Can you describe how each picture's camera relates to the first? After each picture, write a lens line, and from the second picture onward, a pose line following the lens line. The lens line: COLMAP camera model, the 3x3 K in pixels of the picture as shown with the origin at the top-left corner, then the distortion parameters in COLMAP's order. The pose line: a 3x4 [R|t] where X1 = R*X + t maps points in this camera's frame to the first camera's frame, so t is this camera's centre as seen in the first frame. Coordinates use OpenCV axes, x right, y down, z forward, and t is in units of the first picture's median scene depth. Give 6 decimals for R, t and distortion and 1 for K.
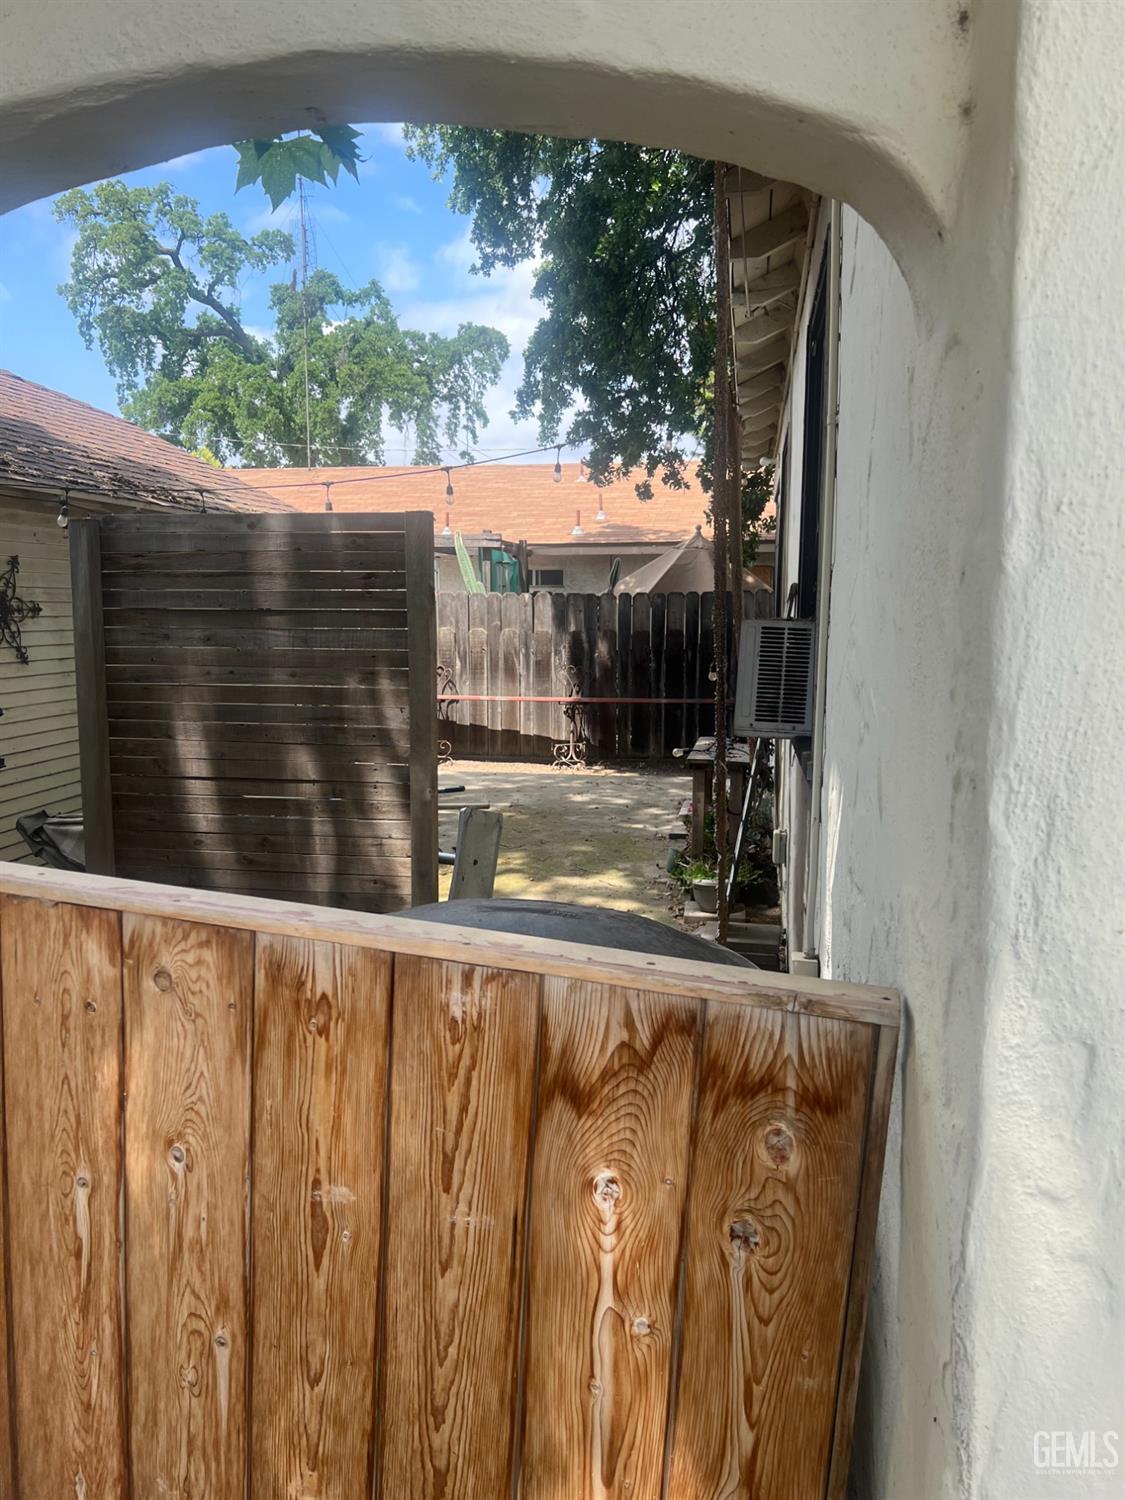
lens RADIAL K [[1131.9, 0, 566.7], [0, 1131.9, 746.0], [0, 0, 1]] dist [0.041495, -0.017274]
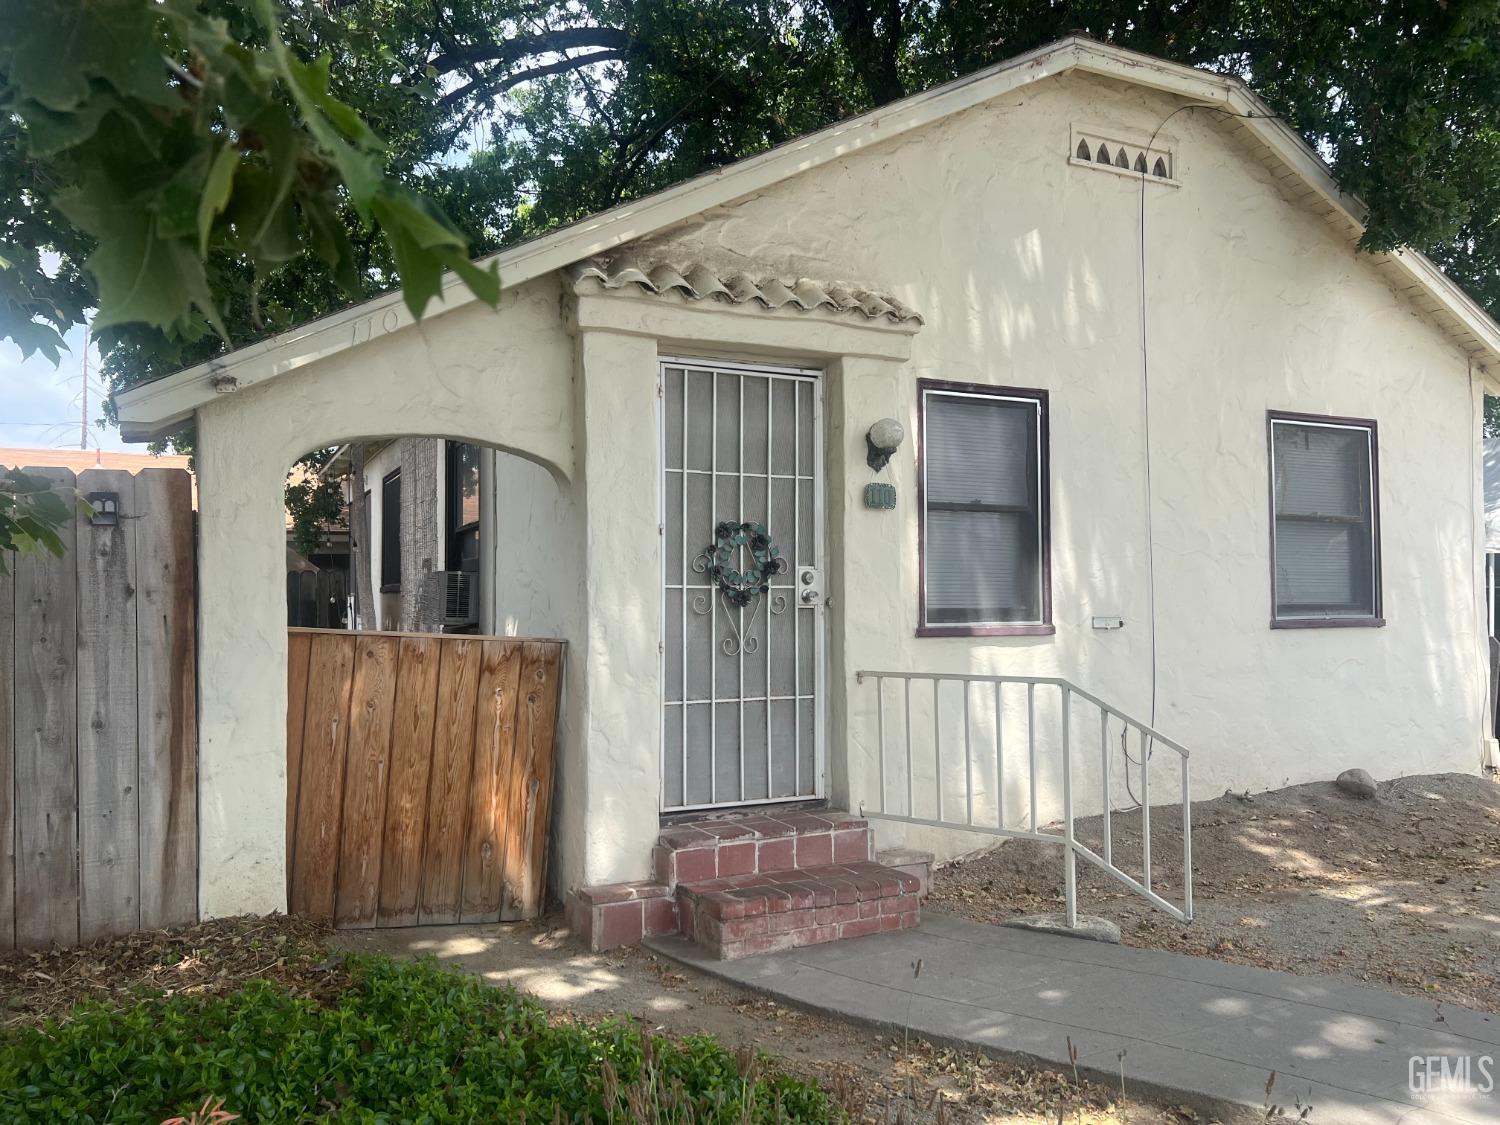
lens RADIAL K [[1131.9, 0, 750.6], [0, 1131.9, 560.6], [0, 0, 1]] dist [0.041495, -0.017274]
pose [[0.814580, 0.010652, 0.579954, -1.517583], [0.079083, 0.988456, -0.129231, 0.490325], [-0.574635, 0.151134, 0.804334, -2.730048]]
